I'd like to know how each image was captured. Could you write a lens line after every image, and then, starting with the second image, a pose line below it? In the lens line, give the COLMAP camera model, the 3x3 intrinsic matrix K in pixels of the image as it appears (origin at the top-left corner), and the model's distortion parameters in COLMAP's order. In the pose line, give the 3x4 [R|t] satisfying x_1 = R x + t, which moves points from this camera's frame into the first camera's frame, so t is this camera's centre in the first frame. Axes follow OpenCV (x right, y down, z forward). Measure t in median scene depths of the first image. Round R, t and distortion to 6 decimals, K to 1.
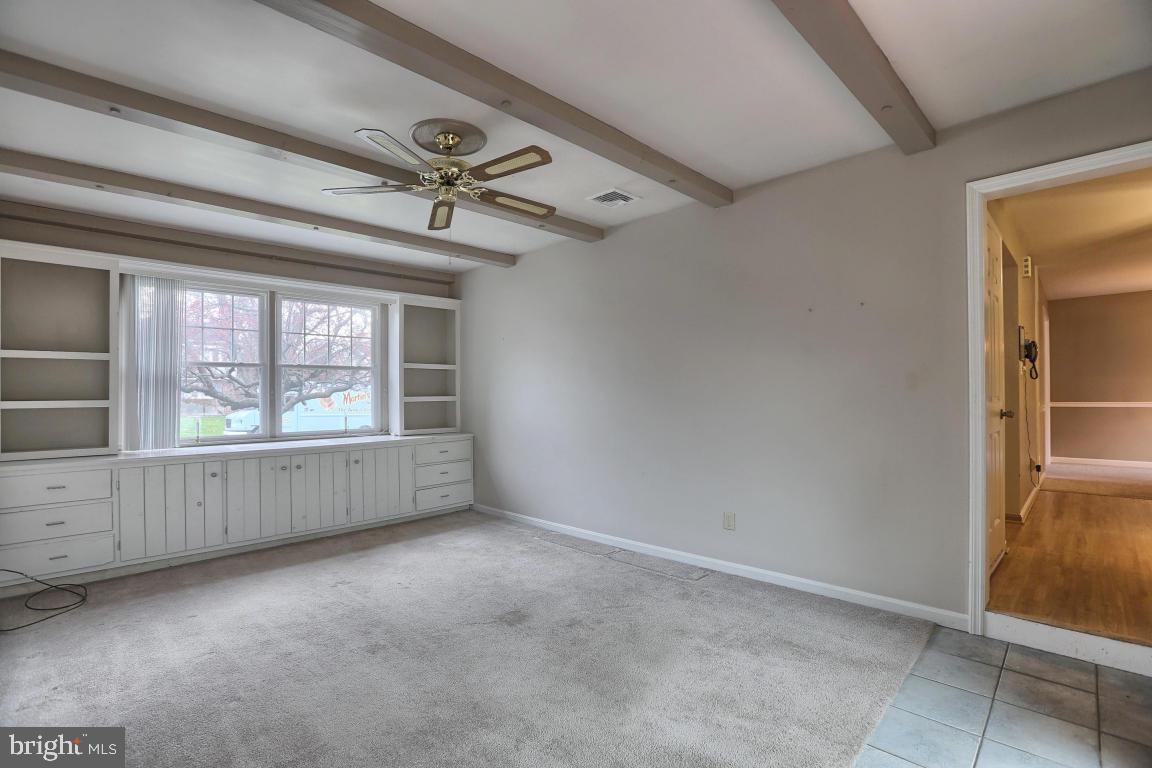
lens RADIAL K [[532.4, 0, 585.6], [0, 532.4, 388.7], [0, 0, 1]] dist [-0.031110, 0.006600]
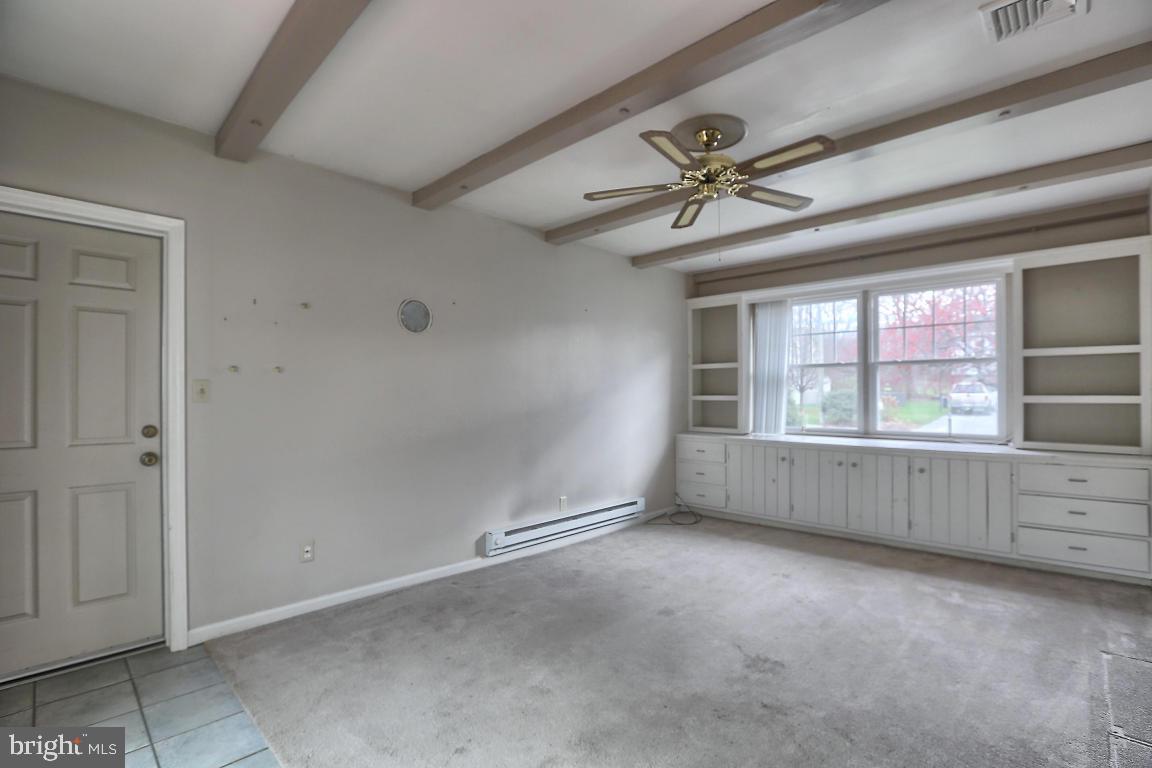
lens RADIAL K [[532.4, 0, 579.5], [0, 532.4, 391.0], [0, 0, 1]] dist [-0.031110, 0.006600]
pose [[0.005004, 0.003972, -0.999980, 0.445338], [0.015408, 0.999873, 0.004049, -0.003759], [0.999869, -0.015428, 0.004942, 0.465169]]
